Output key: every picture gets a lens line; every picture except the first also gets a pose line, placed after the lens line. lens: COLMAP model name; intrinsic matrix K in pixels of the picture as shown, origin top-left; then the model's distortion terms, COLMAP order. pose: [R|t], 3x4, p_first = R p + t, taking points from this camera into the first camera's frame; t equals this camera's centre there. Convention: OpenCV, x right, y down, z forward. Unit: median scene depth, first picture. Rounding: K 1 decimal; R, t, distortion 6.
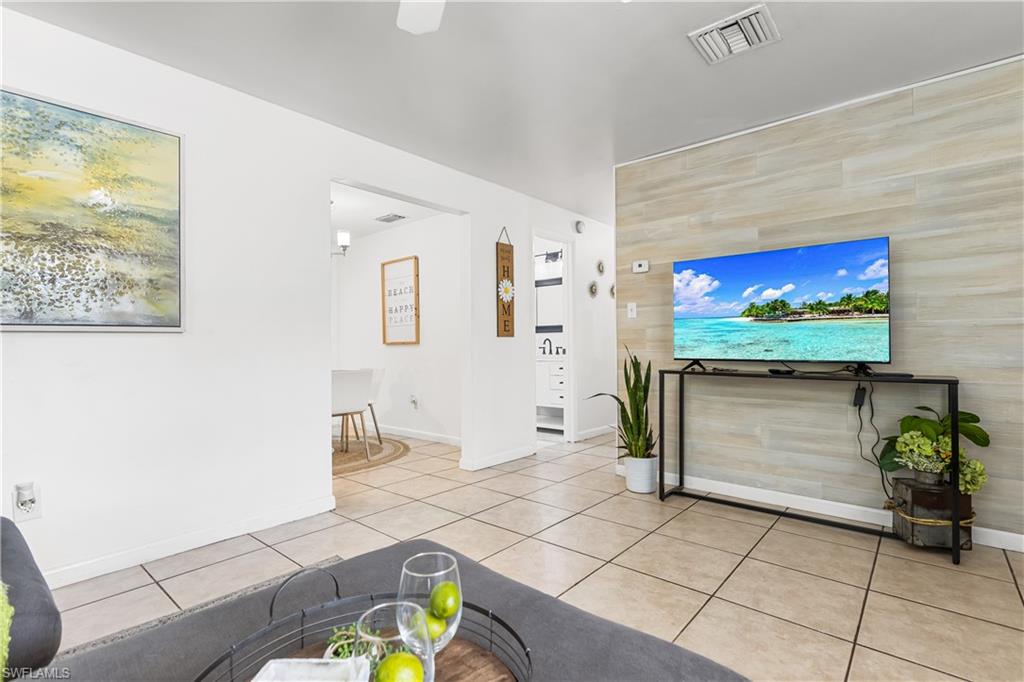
lens RADIAL K [[483.0, 0, 512.0], [0, 483.0, 341.0], [0, 0, 1]] dist [0.002355, 0.000260]
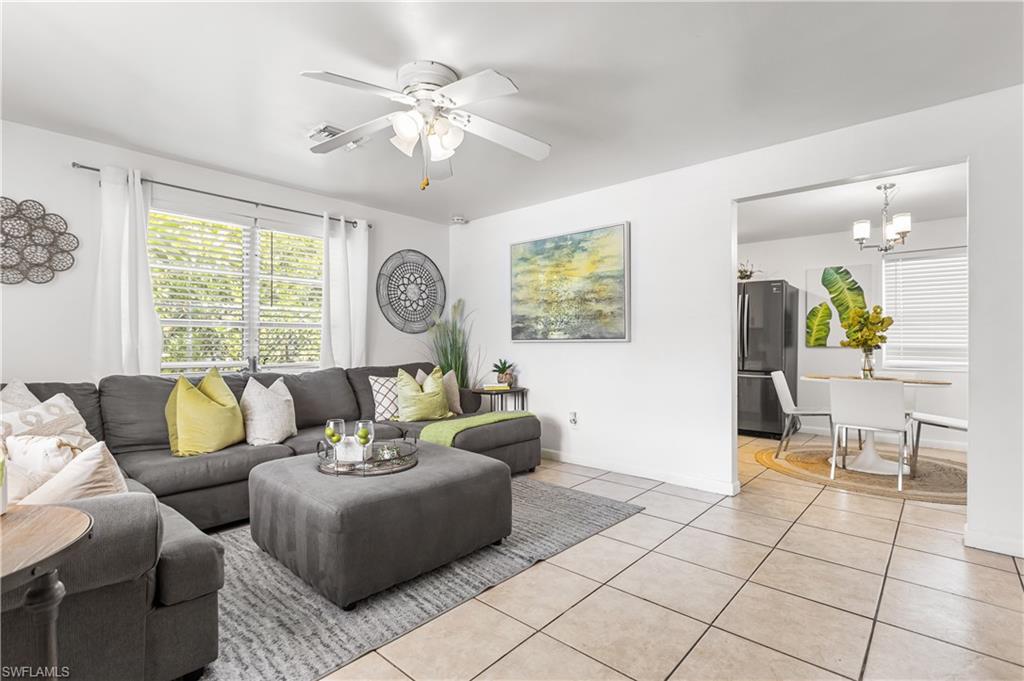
lens RADIAL K [[483.0, 0, 512.0], [0, 483.0, 340.5], [0, 0, 1]] dist [0.002355, 0.000260]
pose [[-0.021920, 0.004674, -0.999749, 1.015059], [0.005003, 0.999977, 0.004565, -0.032649], [0.999747, -0.004901, -0.021943, 0.673188]]
